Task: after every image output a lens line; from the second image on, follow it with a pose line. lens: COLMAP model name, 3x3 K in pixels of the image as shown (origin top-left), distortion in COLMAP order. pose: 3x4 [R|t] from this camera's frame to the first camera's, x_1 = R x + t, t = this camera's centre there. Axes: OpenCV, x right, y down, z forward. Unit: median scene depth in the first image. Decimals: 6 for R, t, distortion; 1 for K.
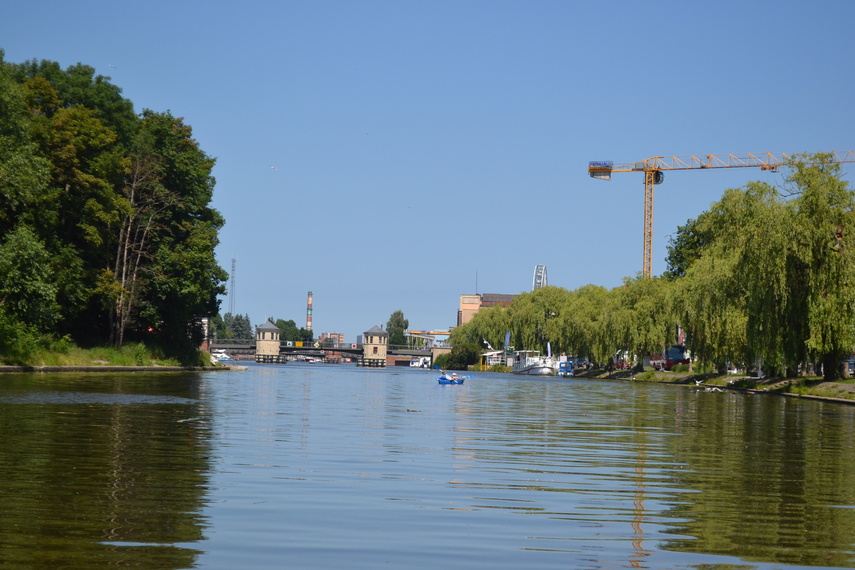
lens RADIAL K [[2025.7, 0, 427.6], [0, 2025.7, 284.8], [0, 0, 1]] dist [0.041738, 0.000000]
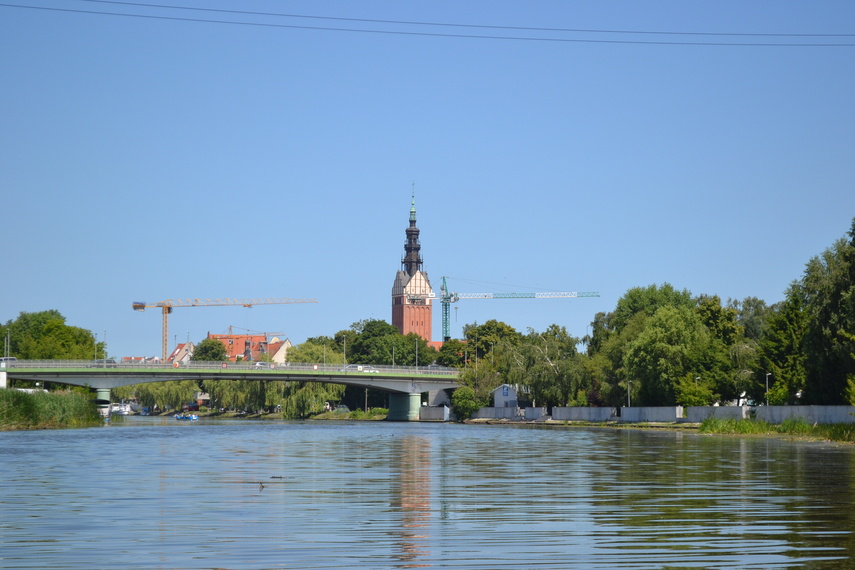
lens RADIAL K [[2025.7, 0, 427.6], [0, 2025.7, 285.7], [0, 0, 1]] dist [0.041738, 0.000000]
pose [[0.957893, -0.008554, 0.286999, -0.266895], [0.013607, 0.999785, -0.015617, -0.056319], [-0.286803, 0.018865, 0.957804, -1.195581]]
